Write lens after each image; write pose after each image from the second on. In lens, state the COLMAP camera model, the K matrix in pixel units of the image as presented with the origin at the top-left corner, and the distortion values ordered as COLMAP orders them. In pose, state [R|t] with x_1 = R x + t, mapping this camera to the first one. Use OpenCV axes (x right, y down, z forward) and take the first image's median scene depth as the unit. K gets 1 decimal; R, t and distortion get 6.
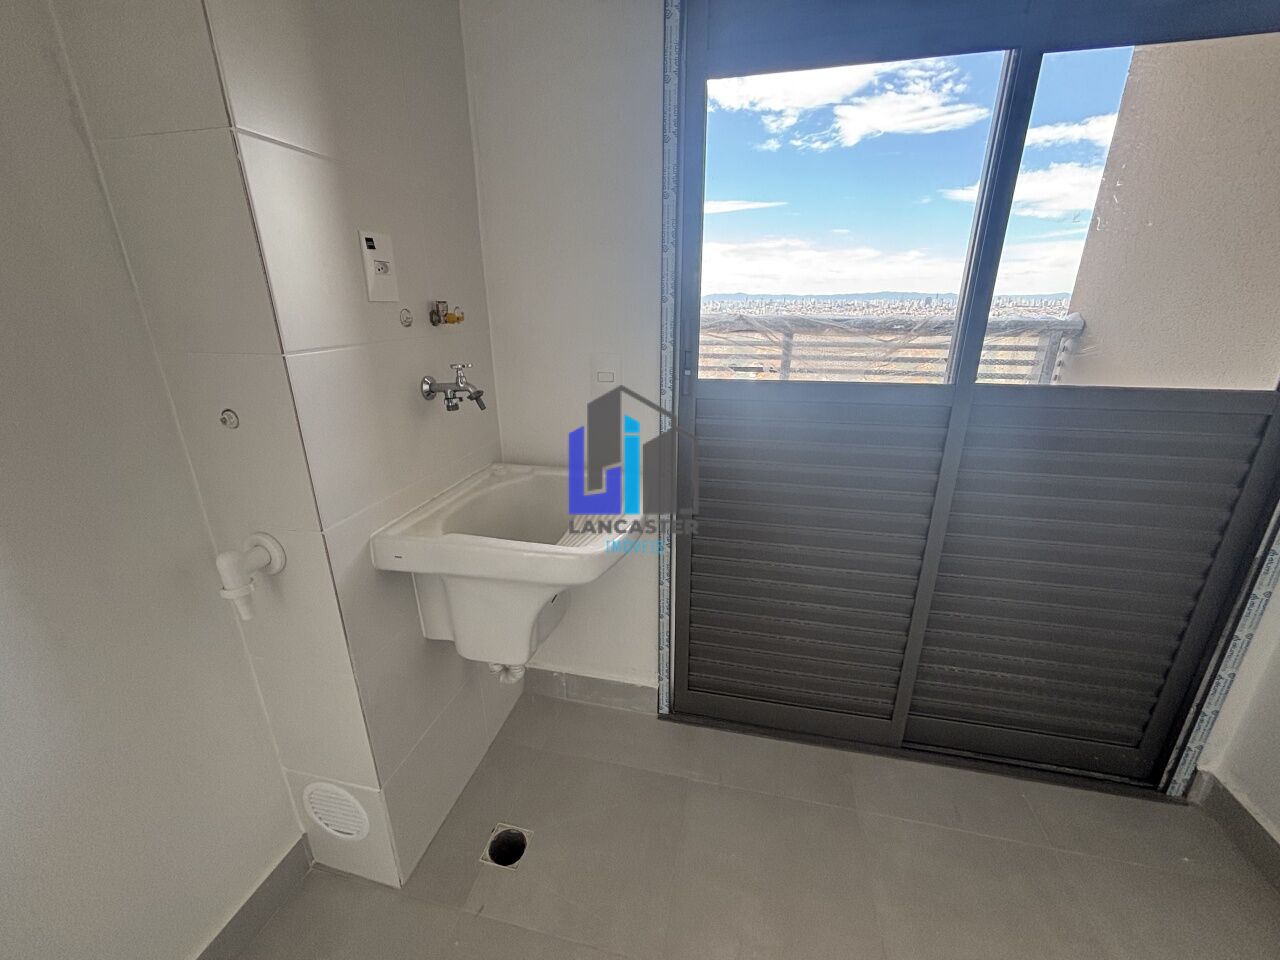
lens RADIAL K [[517.0, 0, 637.6], [0, 517.0, 475.3], [0, 0, 1]] dist [0.001214, -0.000043]
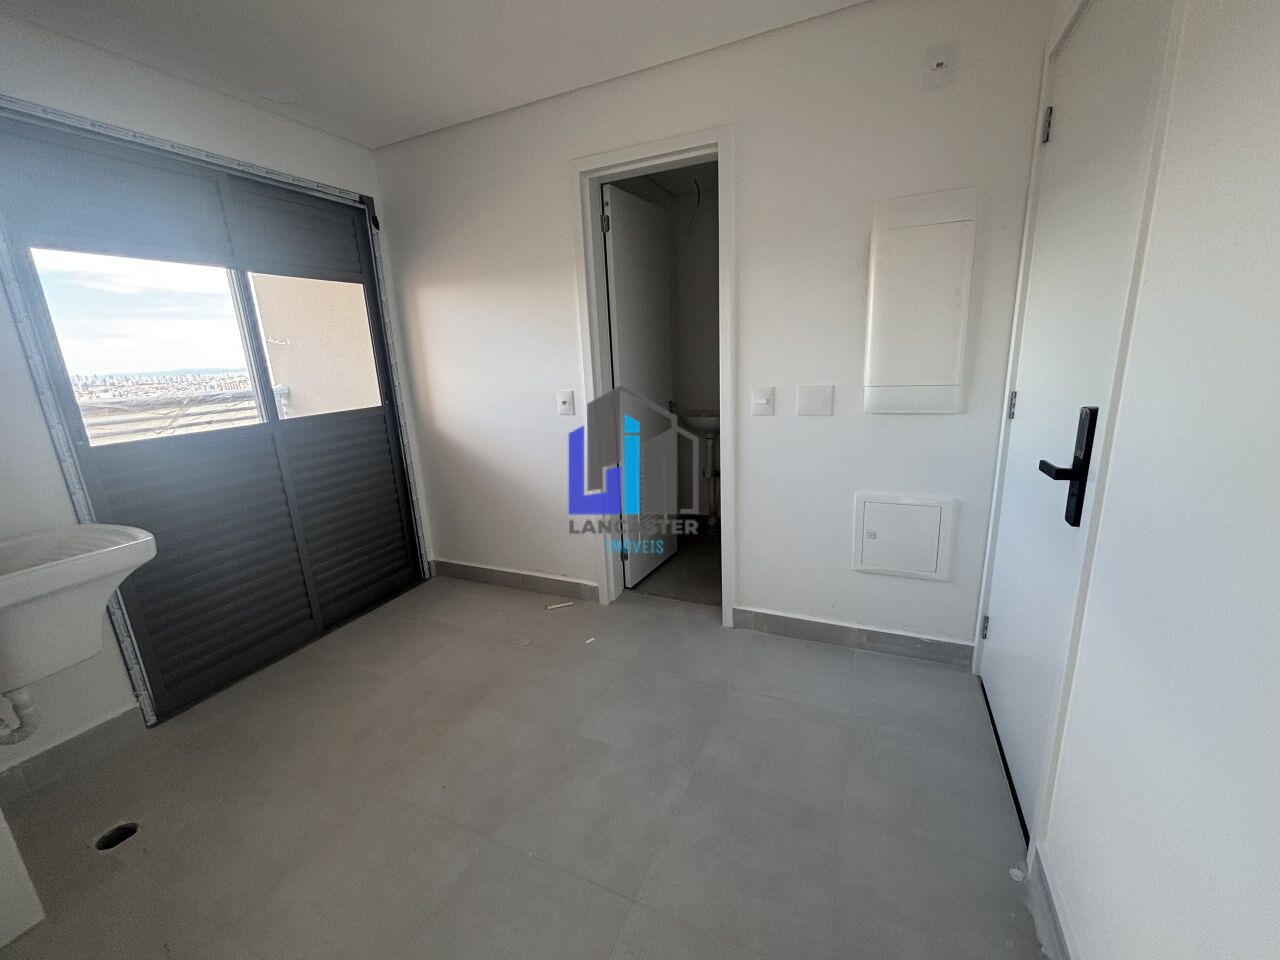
lens RADIAL K [[517.0, 0, 645.6], [0, 517.0, 484.6], [0, 0, 1]] dist [0.001214, -0.000043]
pose [[0.189573, -0.246851, 0.950330, -0.642021], [0.356172, 0.919244, 0.167727, 0.136779], [-0.914988, 0.306684, 0.262185, -0.460860]]
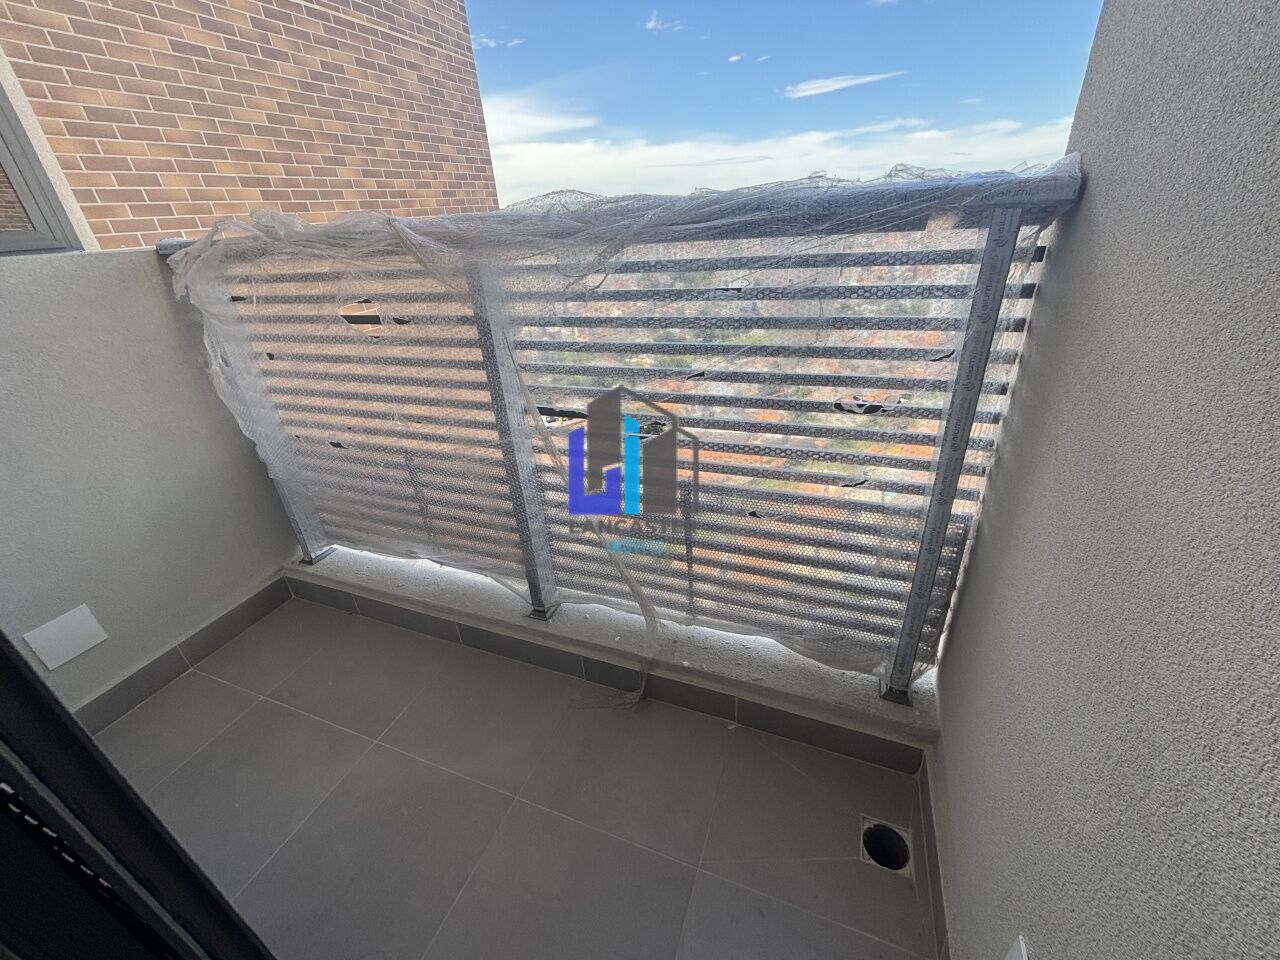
lens RADIAL K [[517.0, 0, 638.6], [0, 517.0, 474.8], [0, 0, 1]] dist [0.001214, -0.000043]
pose [[0.985879, 0.006627, -0.167326, 0.606884], [0.017493, 0.989674, 0.142264, -0.140141], [0.166541, -0.143182, 0.975583, 0.550109]]
